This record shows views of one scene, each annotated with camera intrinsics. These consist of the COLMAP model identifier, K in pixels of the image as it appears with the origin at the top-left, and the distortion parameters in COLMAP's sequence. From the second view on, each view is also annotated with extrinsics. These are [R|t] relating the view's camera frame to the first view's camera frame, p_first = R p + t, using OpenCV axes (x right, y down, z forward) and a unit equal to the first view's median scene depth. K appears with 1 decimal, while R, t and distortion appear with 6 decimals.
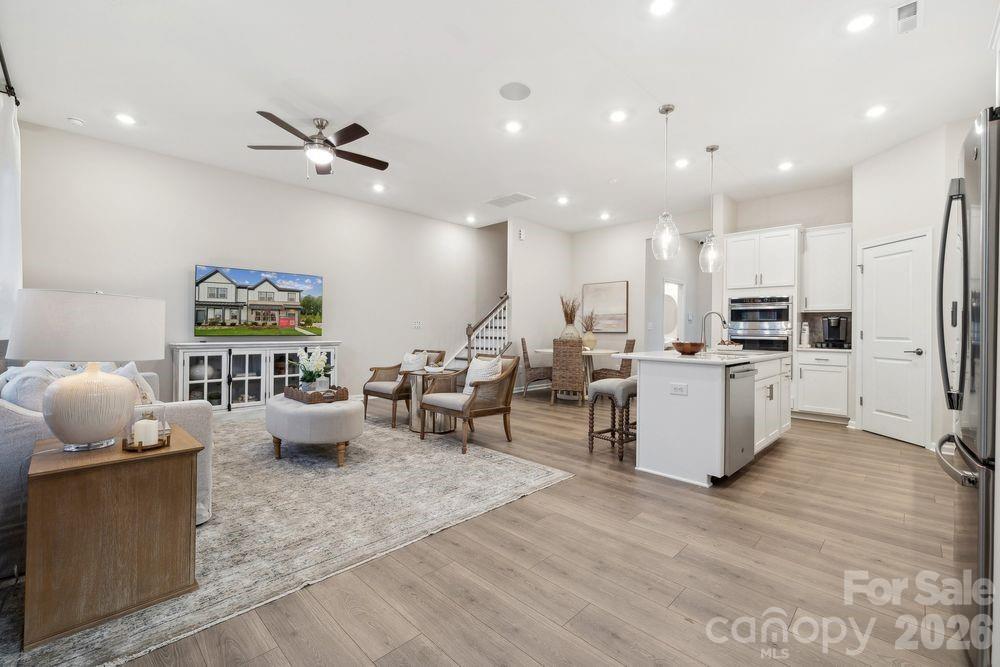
lens RADIAL K [[419.0, 0, 504.8], [0, 419.0, 329.8], [0, 0, 1]] dist [0.001162, 0.000166]
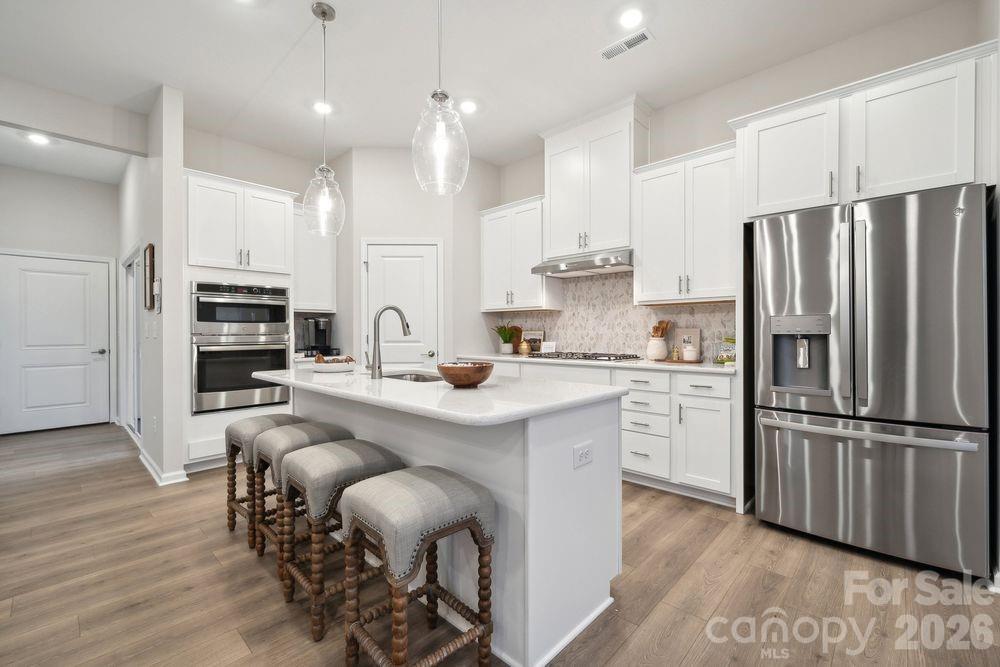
lens RADIAL K [[419.0, 0, 504.8], [0, 419.0, 329.8], [0, 0, 1]] dist [0.001162, 0.000166]
pose [[-0.032578, -0.008480, 0.999433, -0.061099], [0.005073, 0.999950, 0.008650, -0.012911], [-0.999456, 0.005352, -0.032533, 0.659960]]
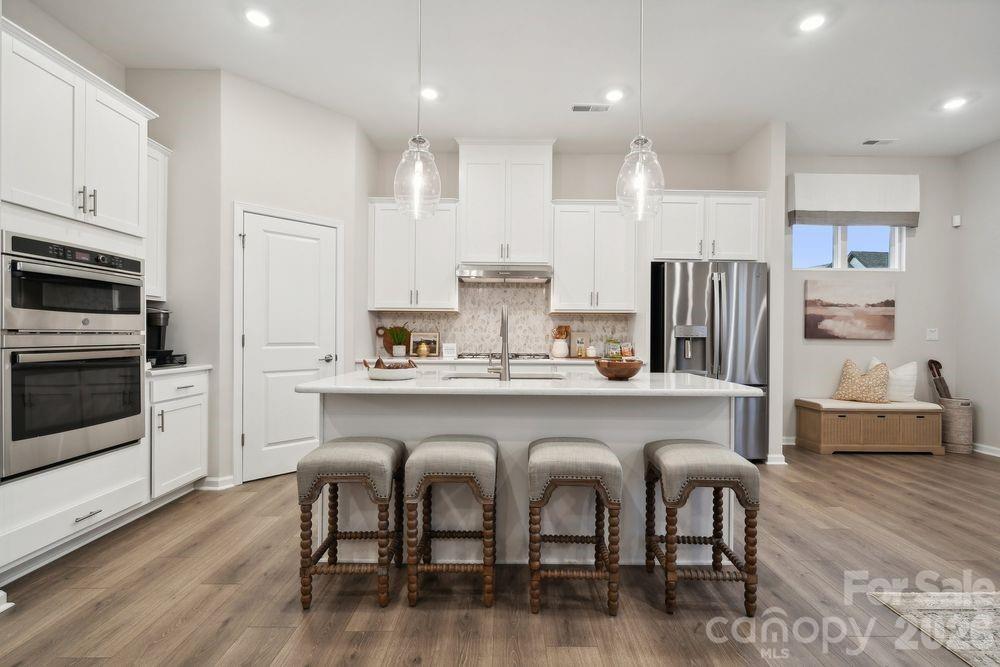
lens RADIAL K [[441.1, 0, 500.0], [0, 441.1, 333.5], [0, 0, 1]] dist [0.002347, -0.000105]
pose [[-0.700781, -0.018265, 0.713142, 0.059925], [-0.017007, 0.999816, 0.008895, -0.010844], [-0.713173, -0.005895, -0.700963, 1.082115]]
